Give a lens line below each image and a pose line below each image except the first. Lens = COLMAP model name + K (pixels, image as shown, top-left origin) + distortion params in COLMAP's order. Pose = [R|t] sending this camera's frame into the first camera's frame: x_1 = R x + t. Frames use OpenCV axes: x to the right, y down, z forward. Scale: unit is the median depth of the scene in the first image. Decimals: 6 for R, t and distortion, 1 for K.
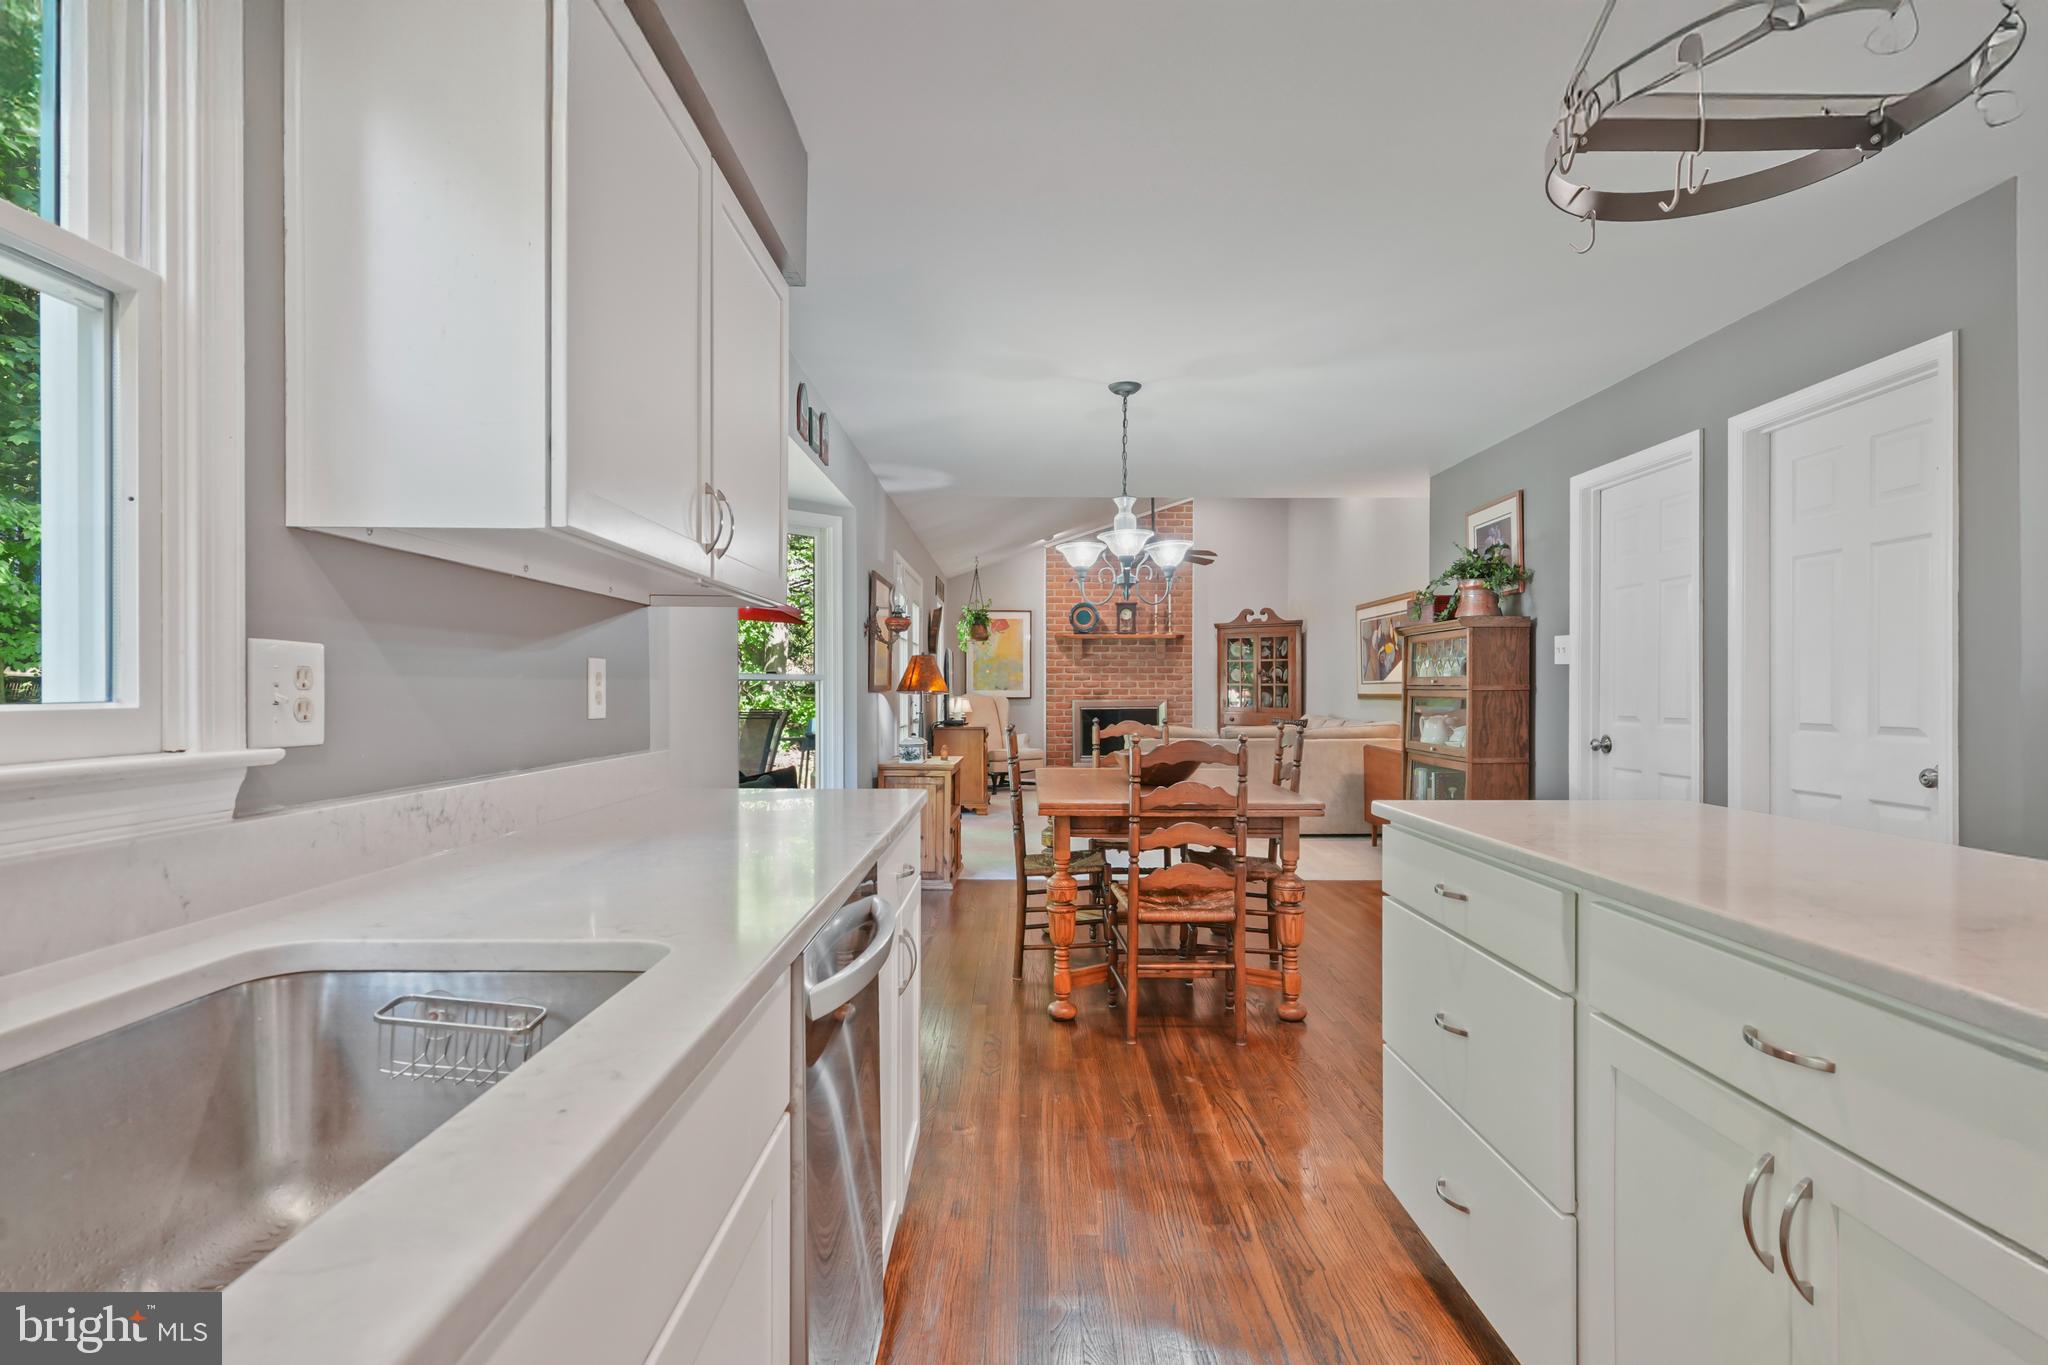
lens RADIAL K [[1045.5, 0, 1024.0], [0, 1045.5, 682.5], [0, 0, 1]] dist [0.019124, 0.000018]
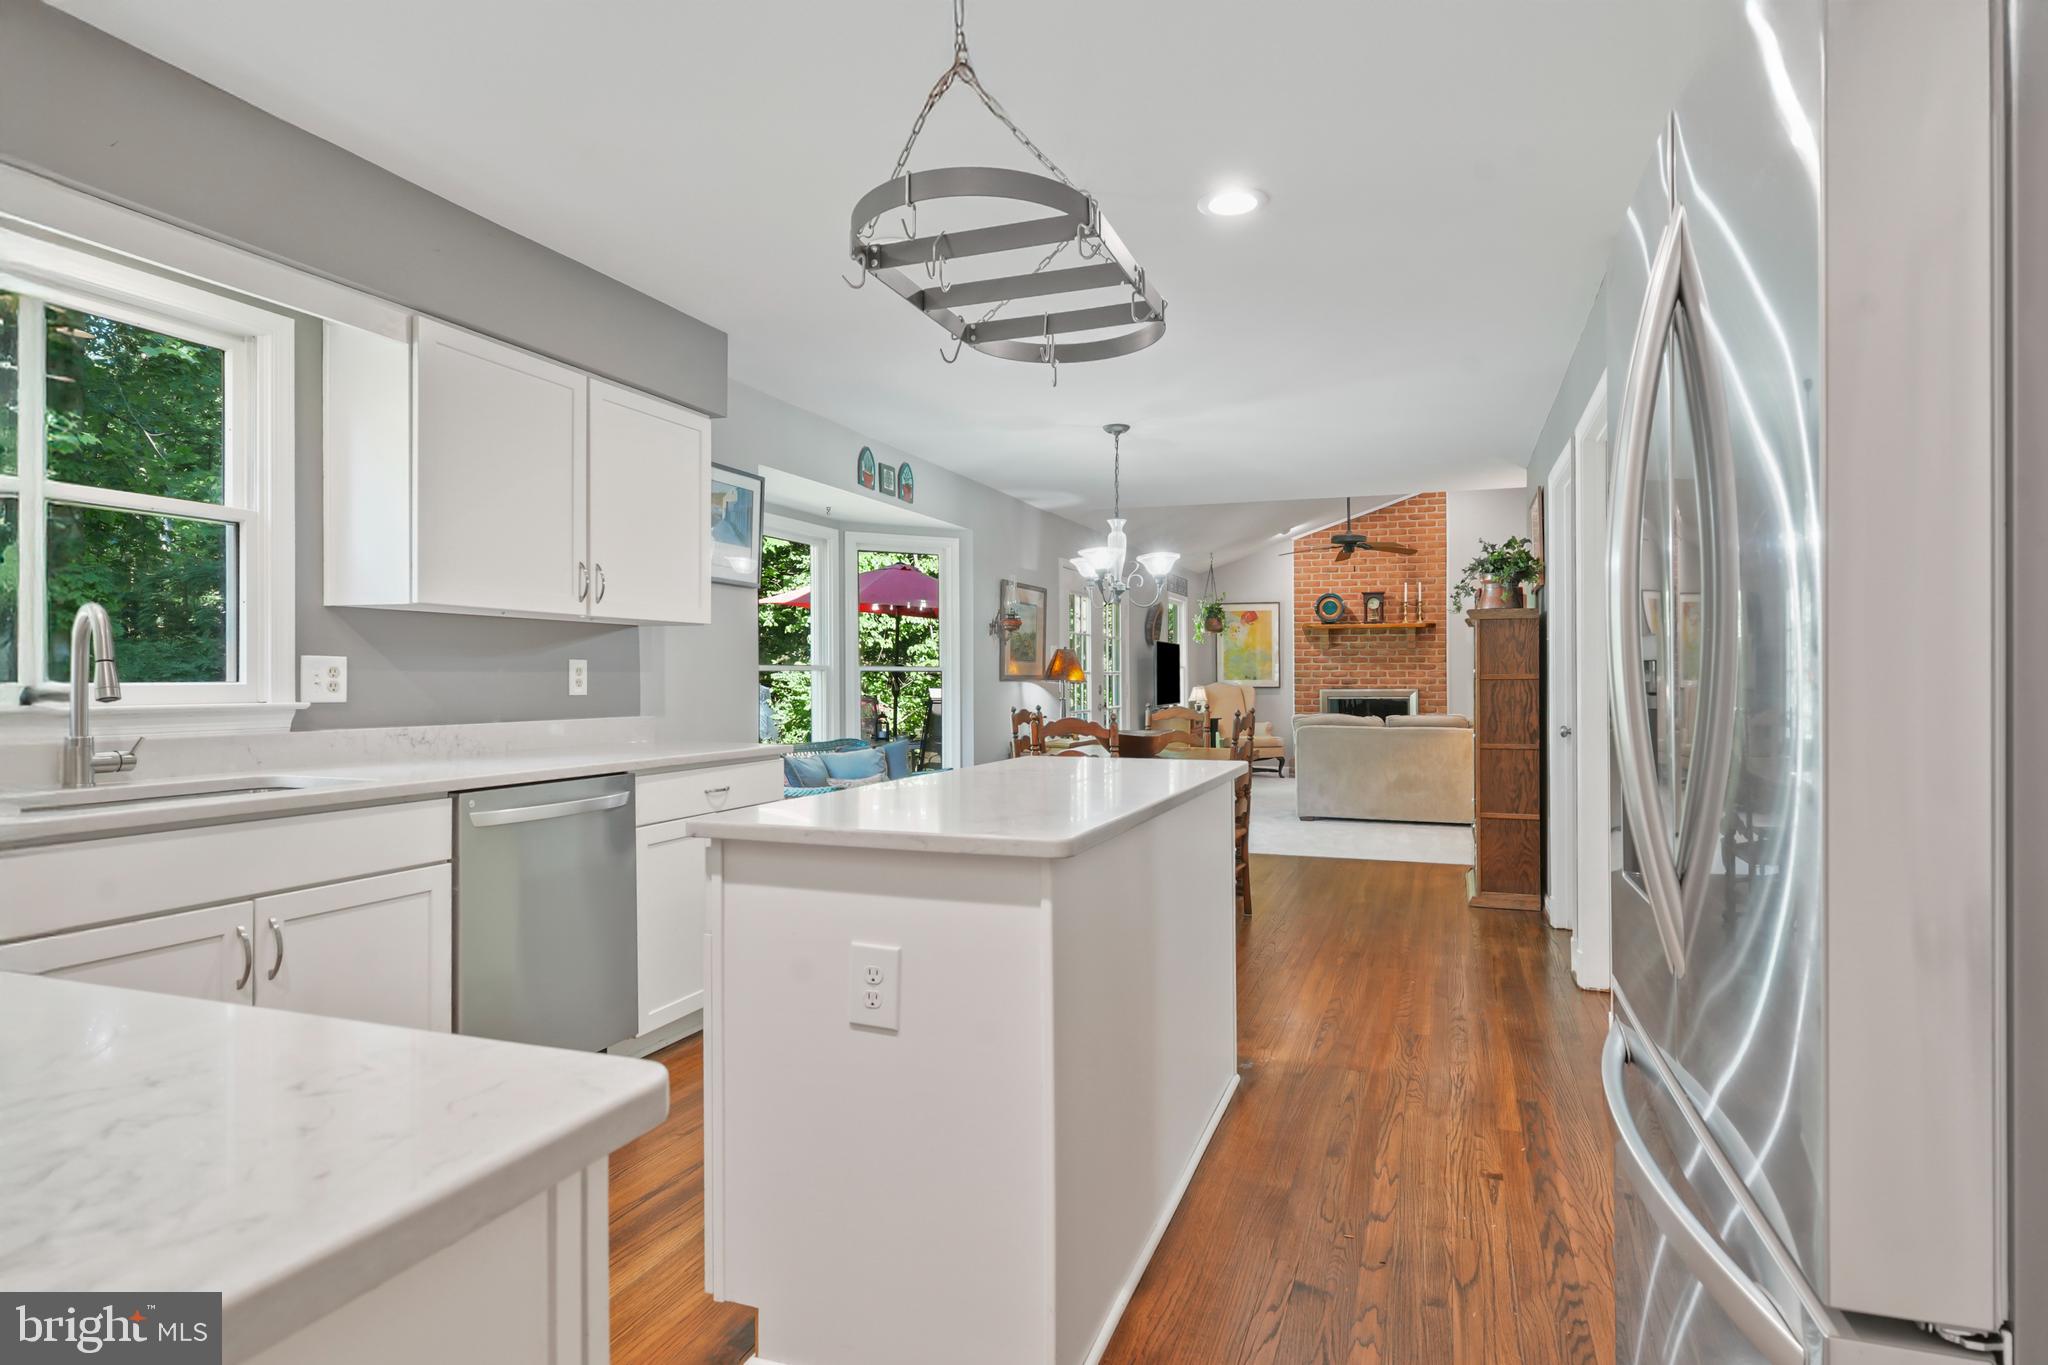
lens RADIAL K [[1045.5, 0, 1024.0], [0, 1045.5, 682.5], [0, 0, 1]] dist [0.019124, 0.000018]
pose [[0.940424, 0.000957, -0.340003, 0.345888], [0.002316, 0.999955, 0.009221, -0.000029], [0.339996, -0.009459, 0.940379, -0.145850]]
